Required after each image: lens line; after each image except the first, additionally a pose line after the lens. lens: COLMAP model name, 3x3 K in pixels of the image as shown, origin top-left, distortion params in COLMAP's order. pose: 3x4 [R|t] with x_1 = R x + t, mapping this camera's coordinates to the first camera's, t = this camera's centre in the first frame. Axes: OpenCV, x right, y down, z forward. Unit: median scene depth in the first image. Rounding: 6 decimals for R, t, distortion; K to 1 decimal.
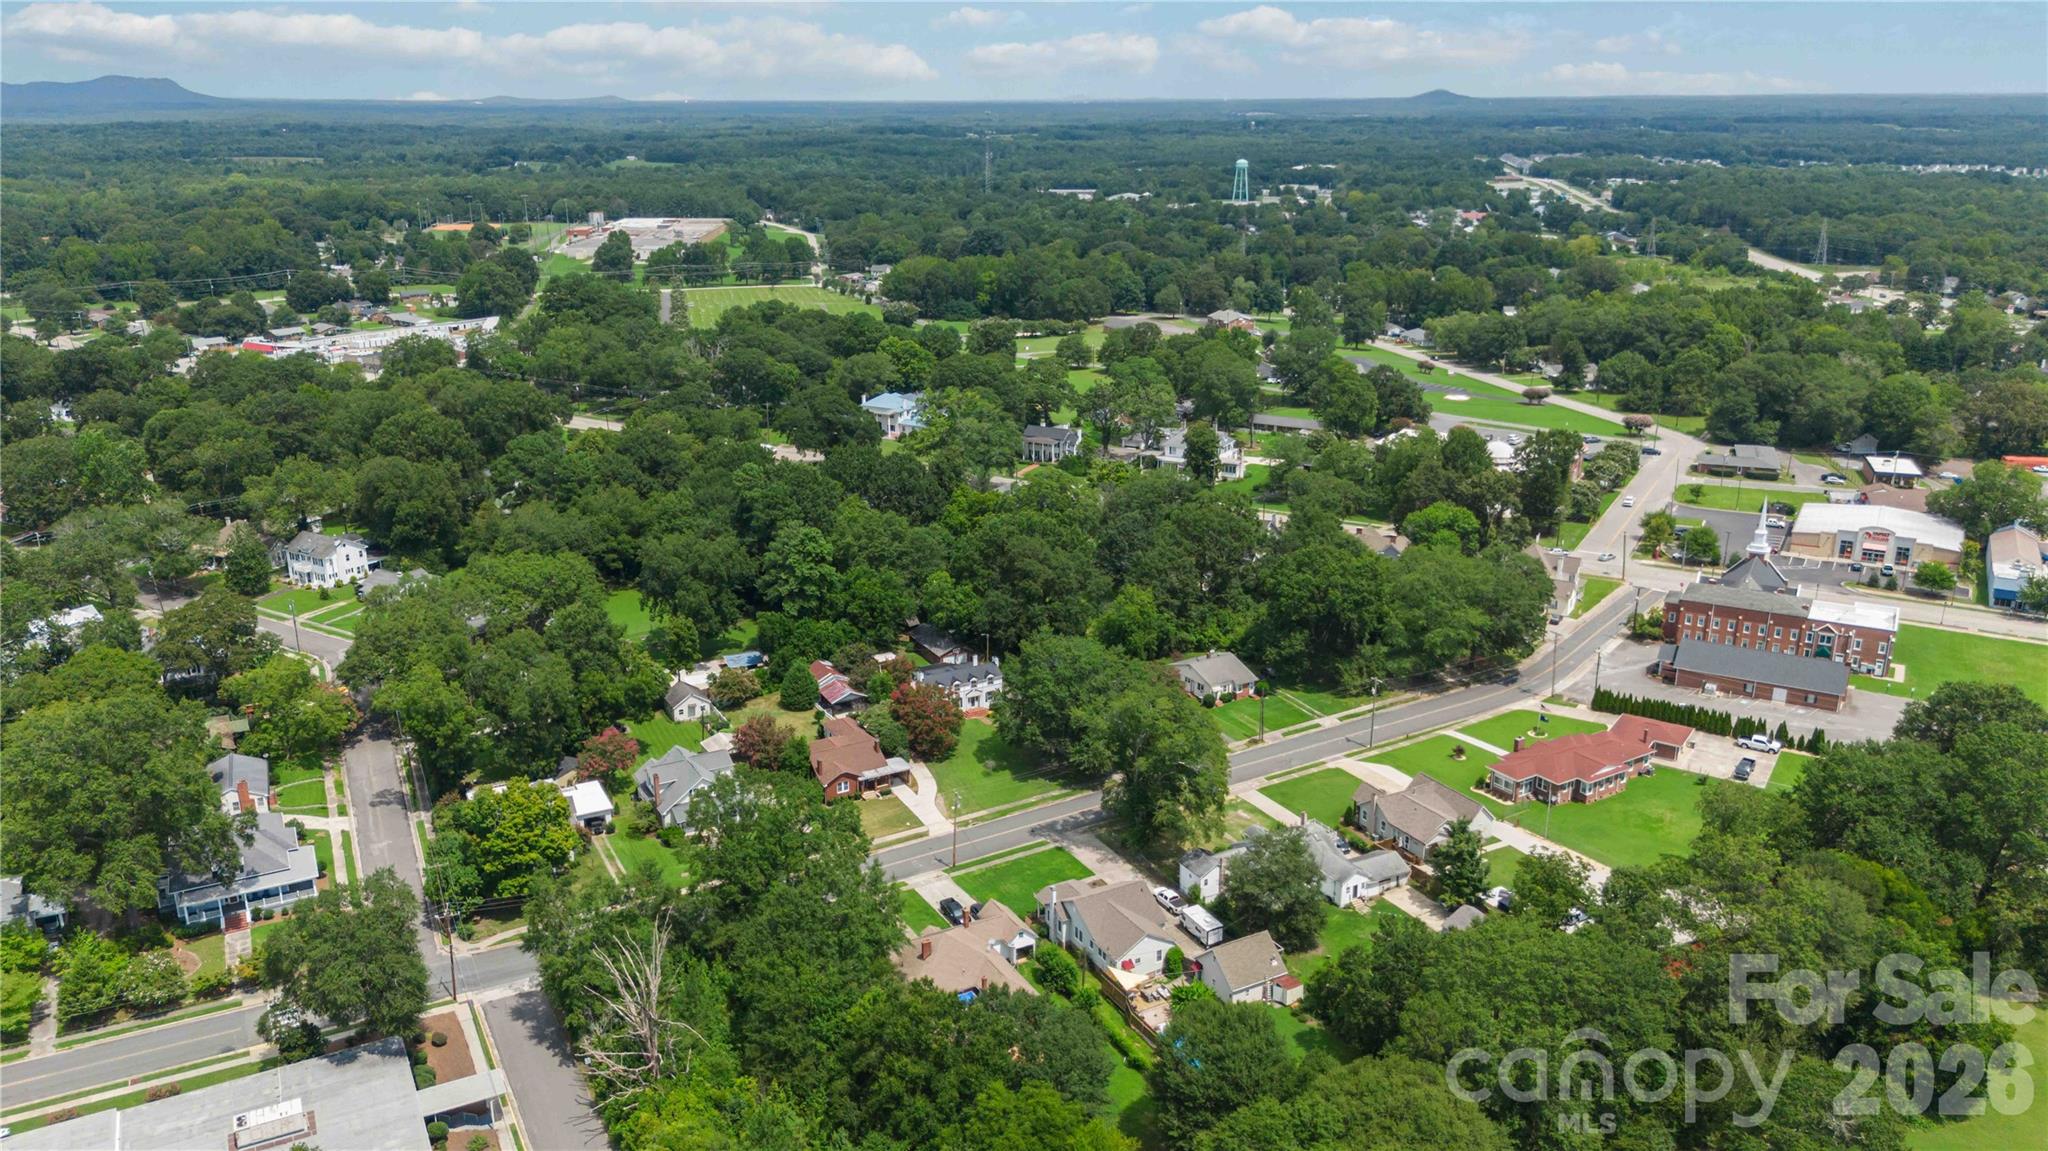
lens RADIAL K [[1500.3, 0, 1024.0], [0, 1500.3, 575.5], [0, 0, 1]] dist [0.101195, -0.154638]
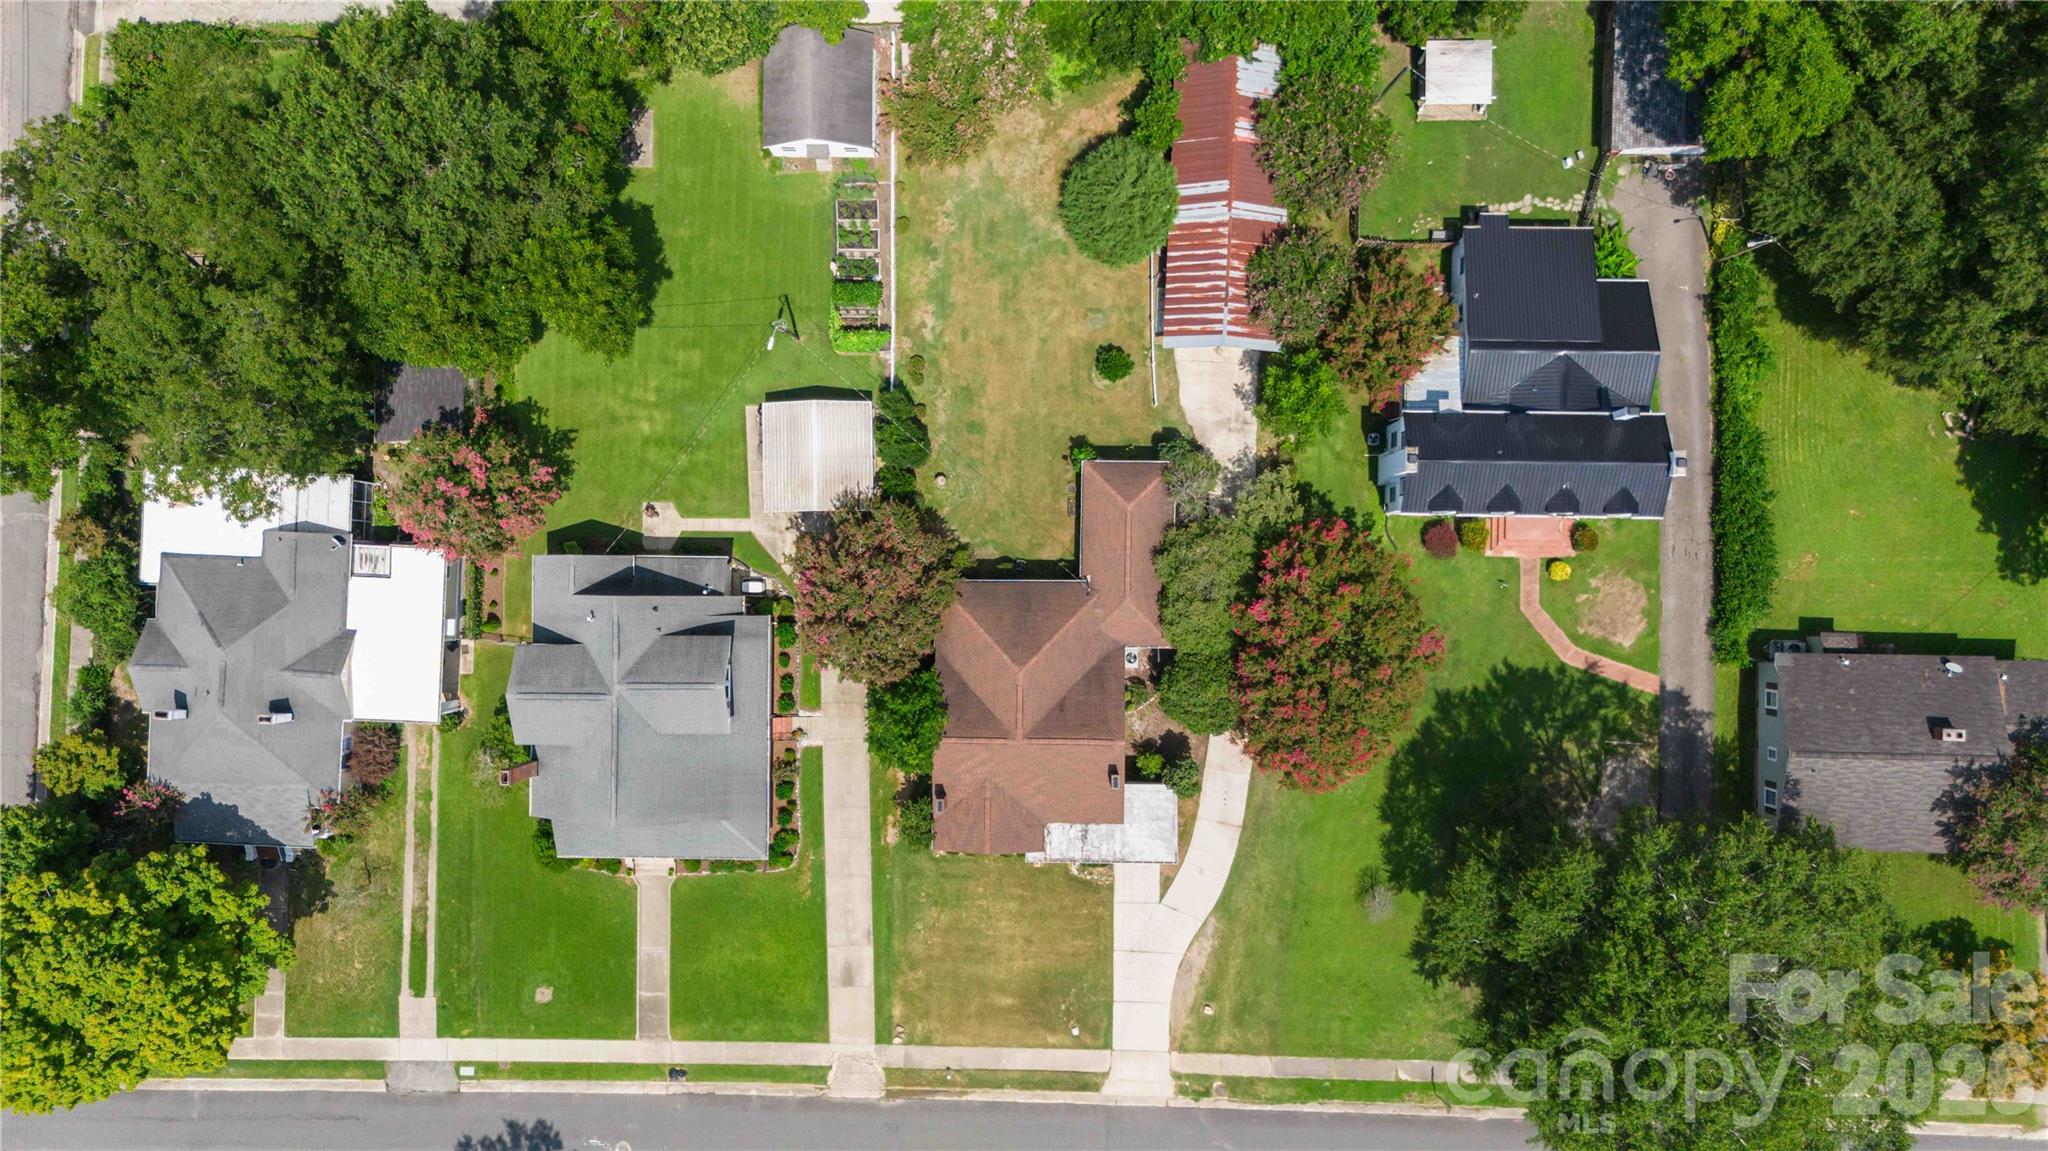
lens RADIAL K [[1512.9, 0, 1028.8], [0, 1512.9, 583.5], [0, 0, 1]] dist [0.071879, -0.086290]
pose [[0.870837, 0.490454, -0.033127, -0.114541], [-0.116529, 0.271436, 0.955376, -0.228290], [0.477560, -0.828117, 0.293529, 0.826901]]
